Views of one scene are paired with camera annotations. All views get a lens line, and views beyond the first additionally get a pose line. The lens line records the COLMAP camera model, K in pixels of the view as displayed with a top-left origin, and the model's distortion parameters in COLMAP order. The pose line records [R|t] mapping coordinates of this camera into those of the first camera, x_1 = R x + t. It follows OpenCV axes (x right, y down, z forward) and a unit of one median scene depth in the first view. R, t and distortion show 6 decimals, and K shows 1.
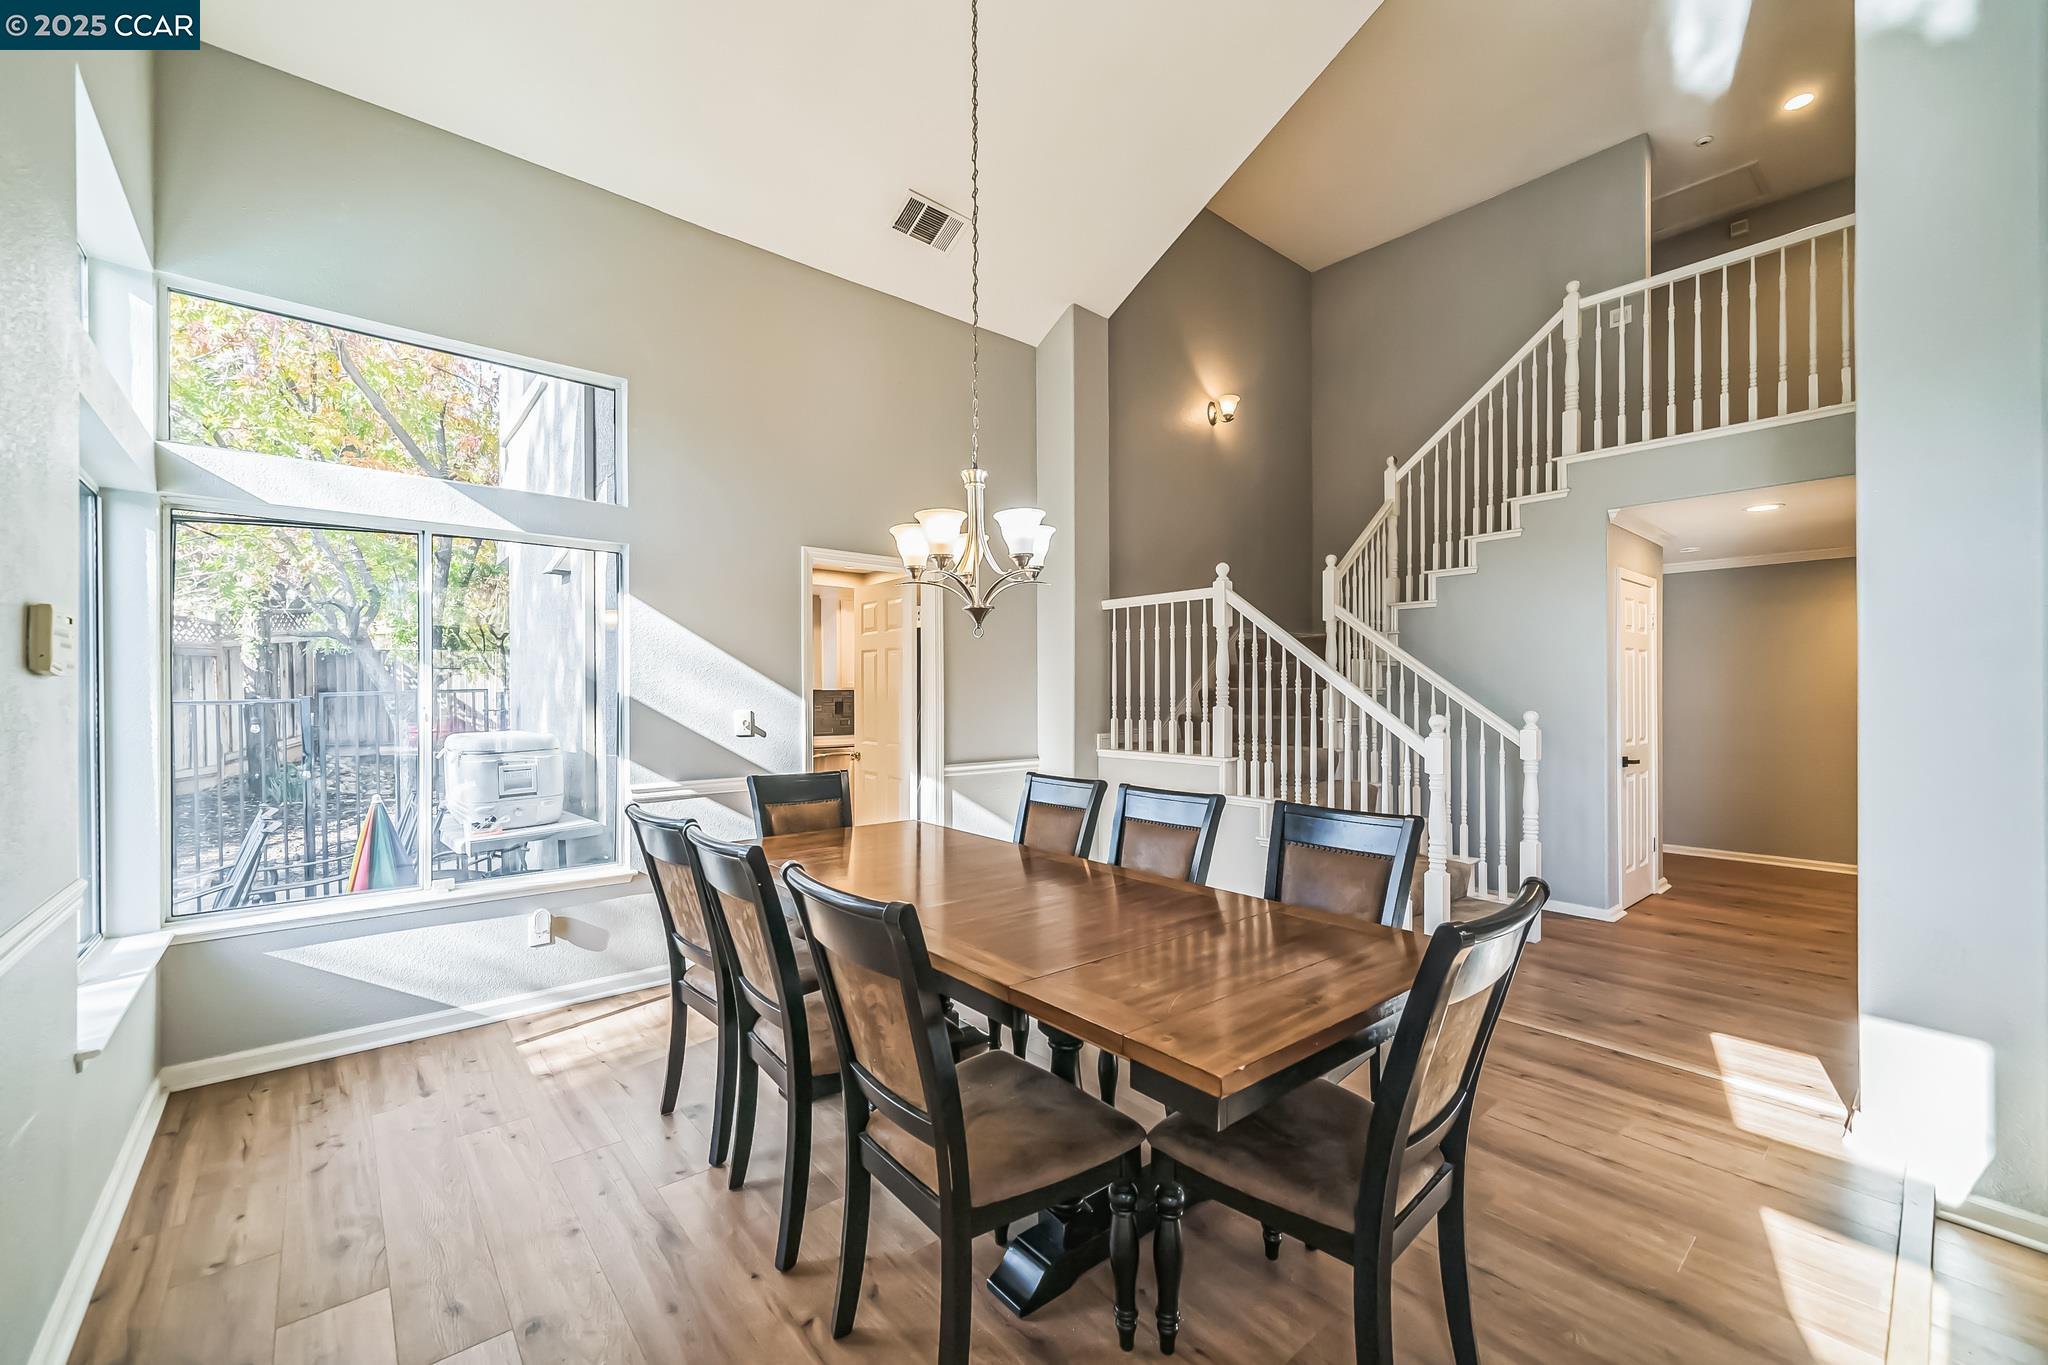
lens RADIAL K [[802.1, 0, 1025.4], [0, 802.1, 692.4], [0, 0, 1]] dist [-0.002677, -0.000006]
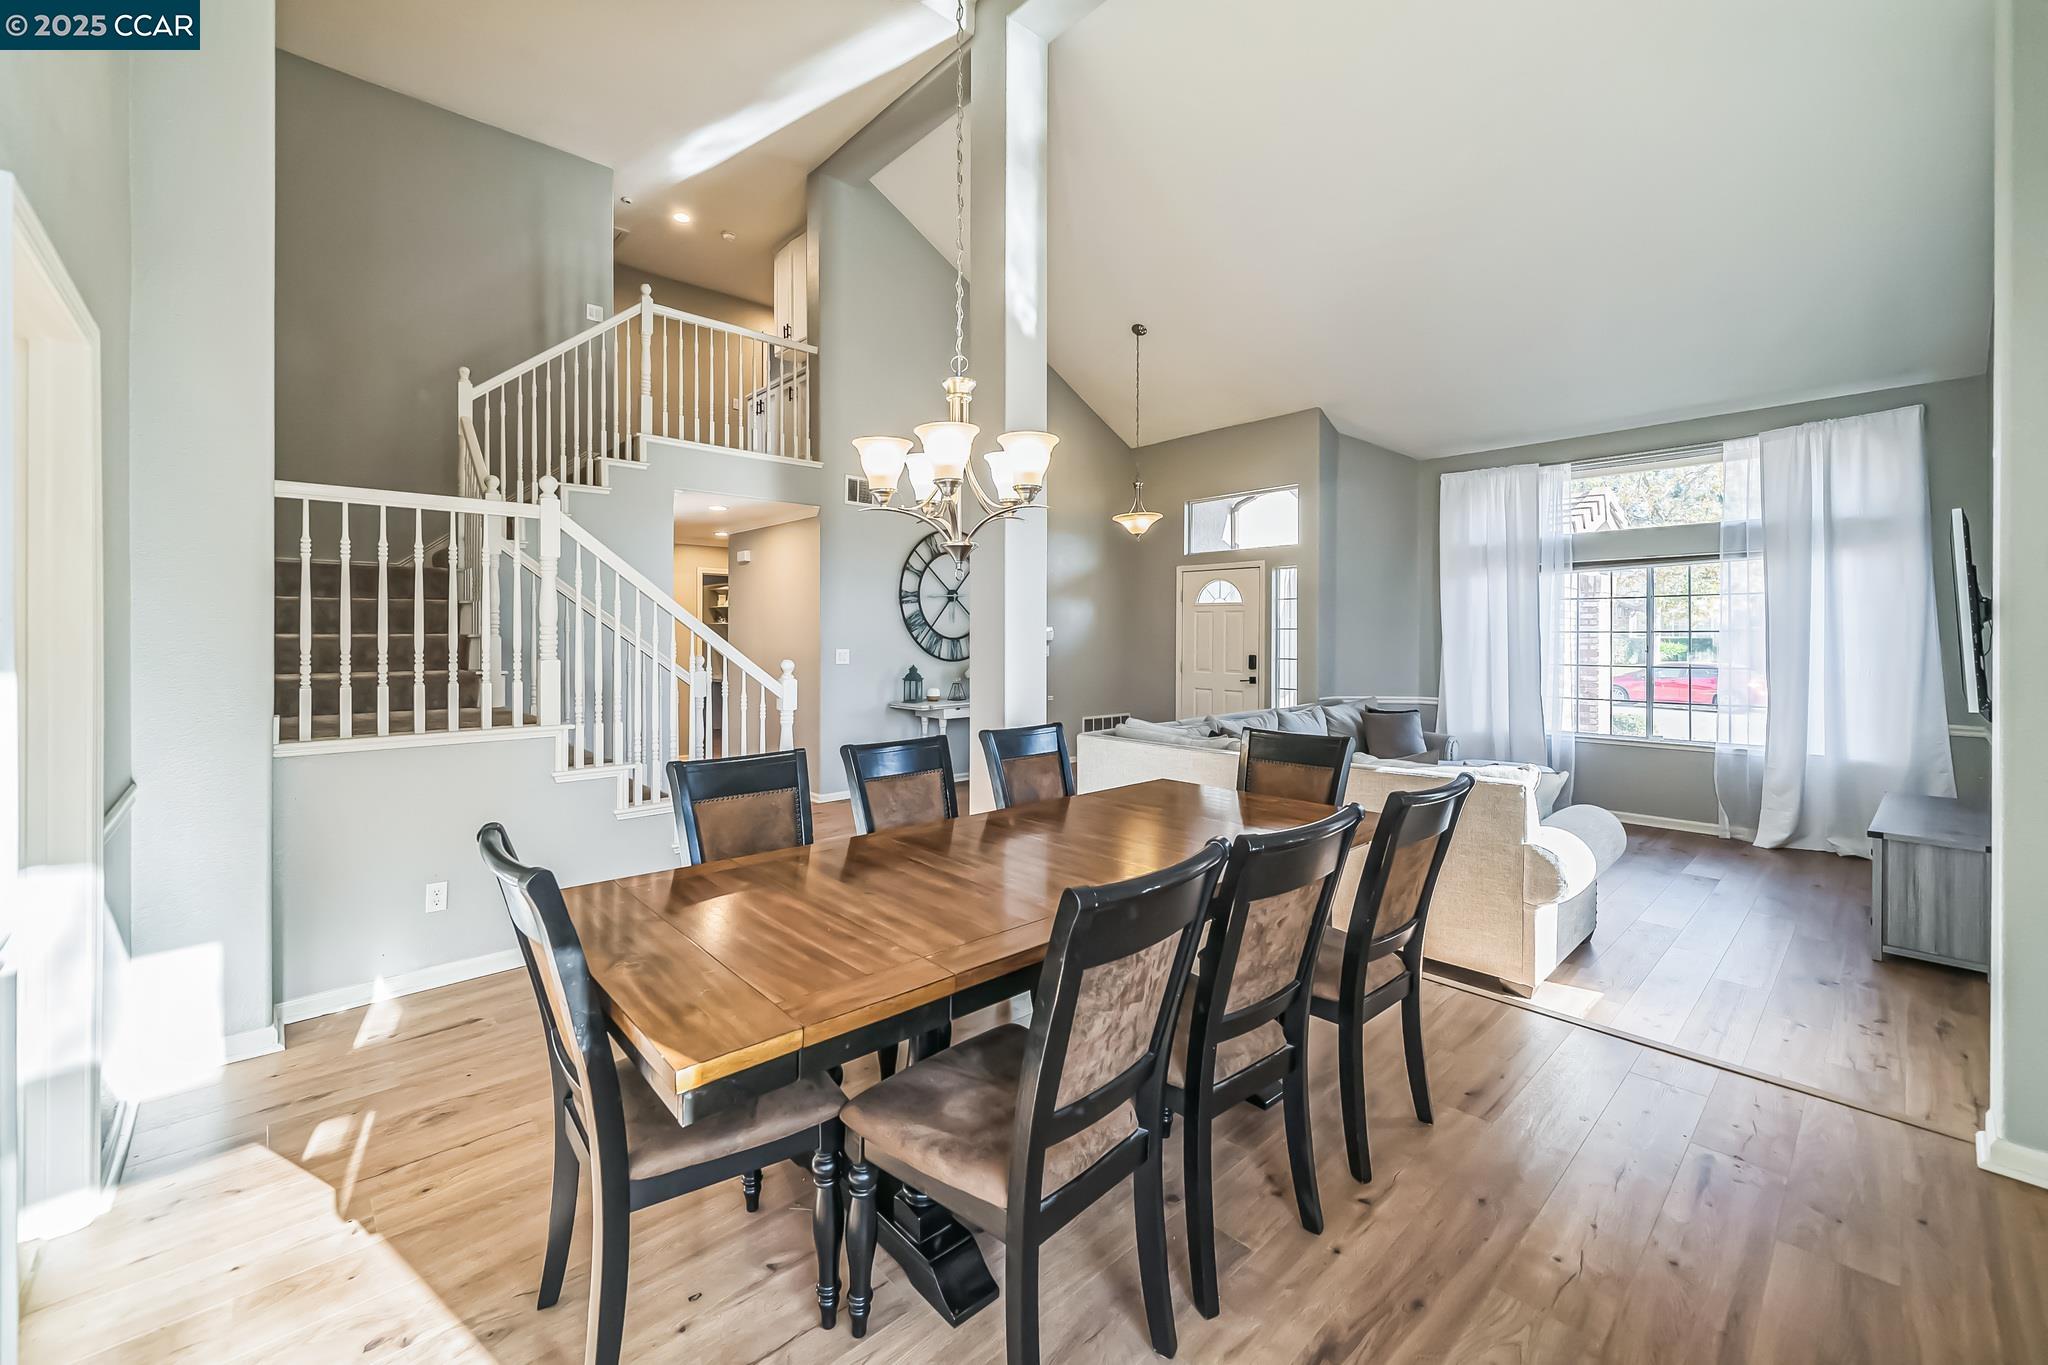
lens RADIAL K [[802.1, 0, 960.9], [0, 802.1, 644.3], [0, 0, 1]] dist [-0.002677, -0.000006]
pose [[0.014716, -0.013579, 0.999800, -0.479643], [-0.003204, 0.999902, 0.013627, -0.009747], [-0.999887, -0.003404, 0.014671, 0.528205]]
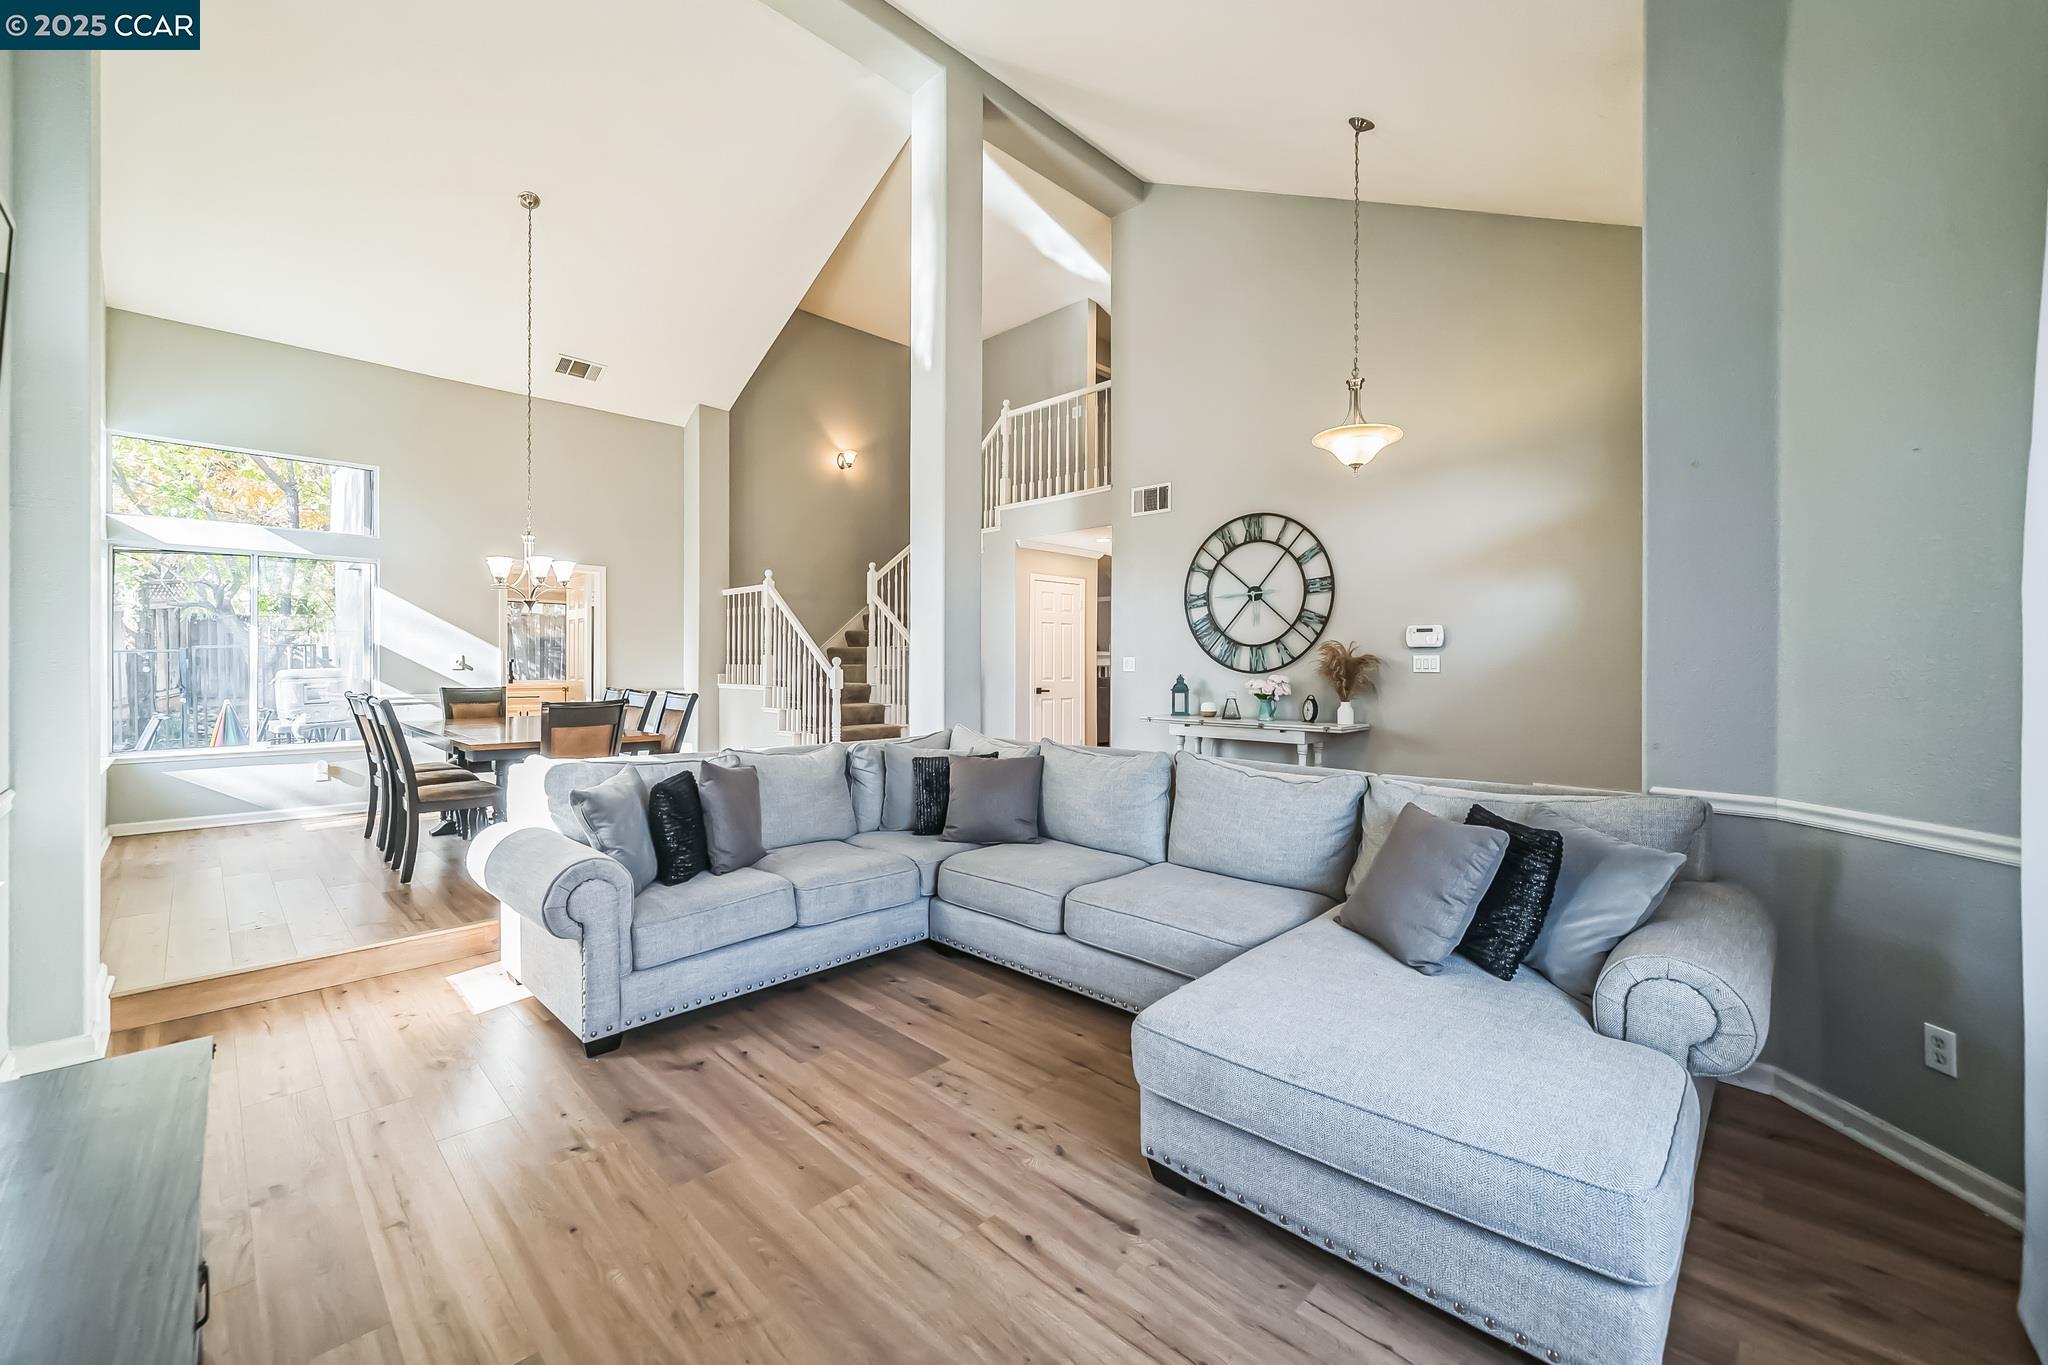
lens RADIAL K [[802.1, 0, 1012.9], [0, 802.1, 662.0], [0, 0, 1]] dist [-0.002677, -0.000006]
pose [[0.997139, 0.003958, 0.075480, 0.577373], [-0.004027, 0.999992, 0.000770, 0.026089], [-0.075476, -0.001071, 0.997147, -0.655693]]
